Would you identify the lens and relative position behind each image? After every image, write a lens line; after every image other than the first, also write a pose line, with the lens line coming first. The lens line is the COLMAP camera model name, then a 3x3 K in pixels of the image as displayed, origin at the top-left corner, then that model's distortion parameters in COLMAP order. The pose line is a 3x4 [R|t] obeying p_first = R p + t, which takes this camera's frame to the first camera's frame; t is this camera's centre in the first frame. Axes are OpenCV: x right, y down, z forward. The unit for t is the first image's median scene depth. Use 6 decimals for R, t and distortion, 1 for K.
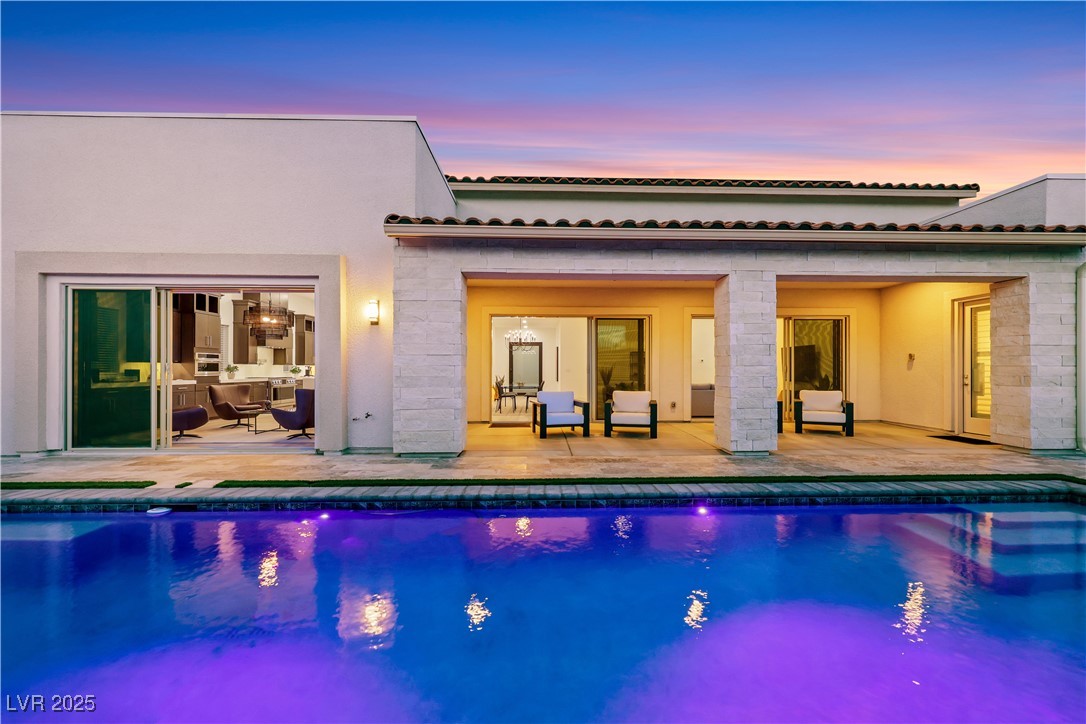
lens RADIAL K [[434.0, 0, 556.6], [0, 434.0, 363.1], [0, 0, 1]] dist [-0.004752, 0.000653]
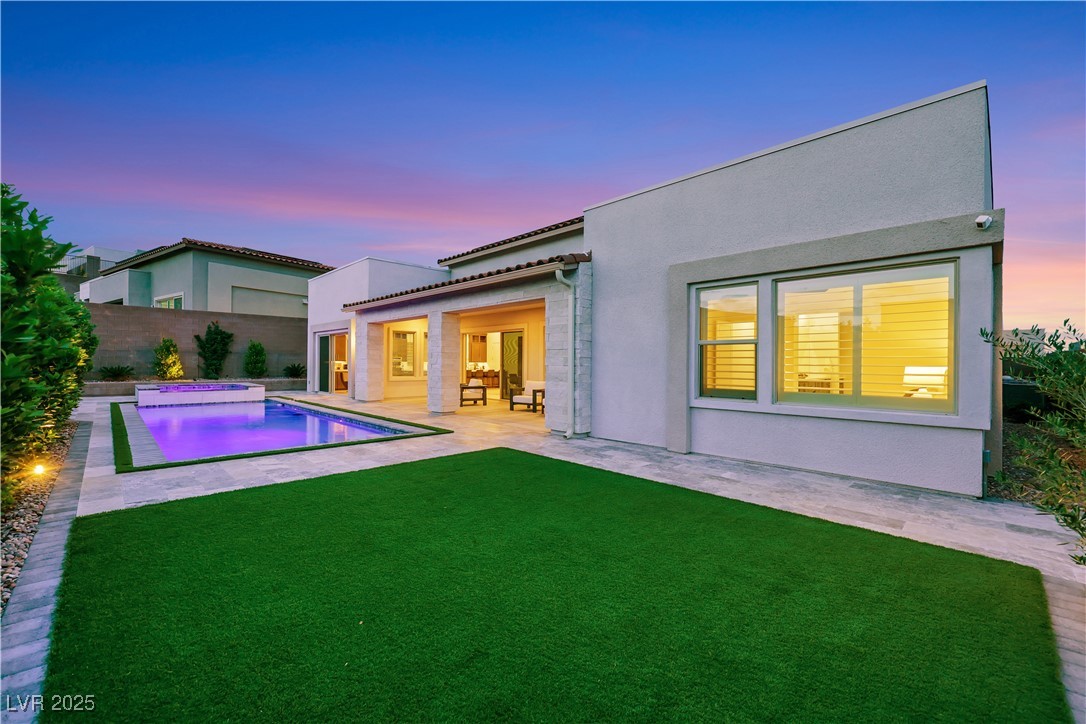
lens RADIAL K [[434.0, 0, 553.9], [0, 434.0, 358.4], [0, 0, 1]] dist [-0.004752, 0.000653]
pose [[0.703743, -0.005370, -0.710434, 1.571777], [0.004711, 0.999985, -0.002892, -0.008796], [0.710439, -0.001311, 0.703758, 0.060215]]
